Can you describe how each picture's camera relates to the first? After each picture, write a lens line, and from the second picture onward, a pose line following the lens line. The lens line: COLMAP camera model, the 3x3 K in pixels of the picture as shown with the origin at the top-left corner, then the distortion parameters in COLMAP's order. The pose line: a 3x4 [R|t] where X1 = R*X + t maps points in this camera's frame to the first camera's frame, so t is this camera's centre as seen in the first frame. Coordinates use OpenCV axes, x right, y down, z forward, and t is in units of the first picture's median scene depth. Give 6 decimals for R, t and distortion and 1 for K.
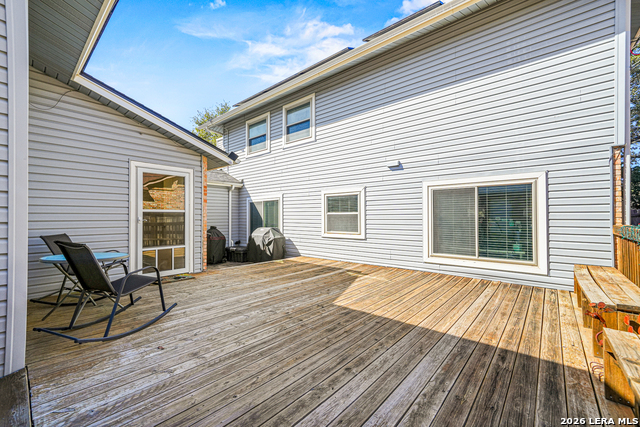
lens RADIAL K [[263.9, 0, 321.5], [0, 263.9, 215.4], [0, 0, 1]] dist [0.000355, 0.000220]
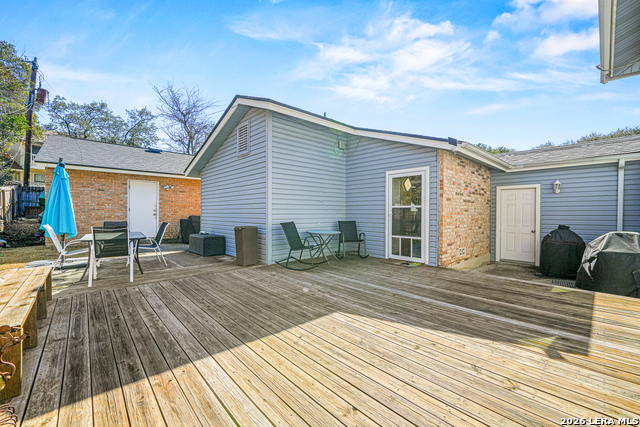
lens RADIAL K [[263.9, 0, 321.5], [0, 263.9, 215.4], [0, 0, 1]] dist [0.000355, 0.000220]
pose [[-0.117610, 0.014128, -0.992959, 1.059017], [0.004670, 0.999896, 0.013674, 0.007199], [0.993049, -0.003029, -0.117664, 1.236938]]
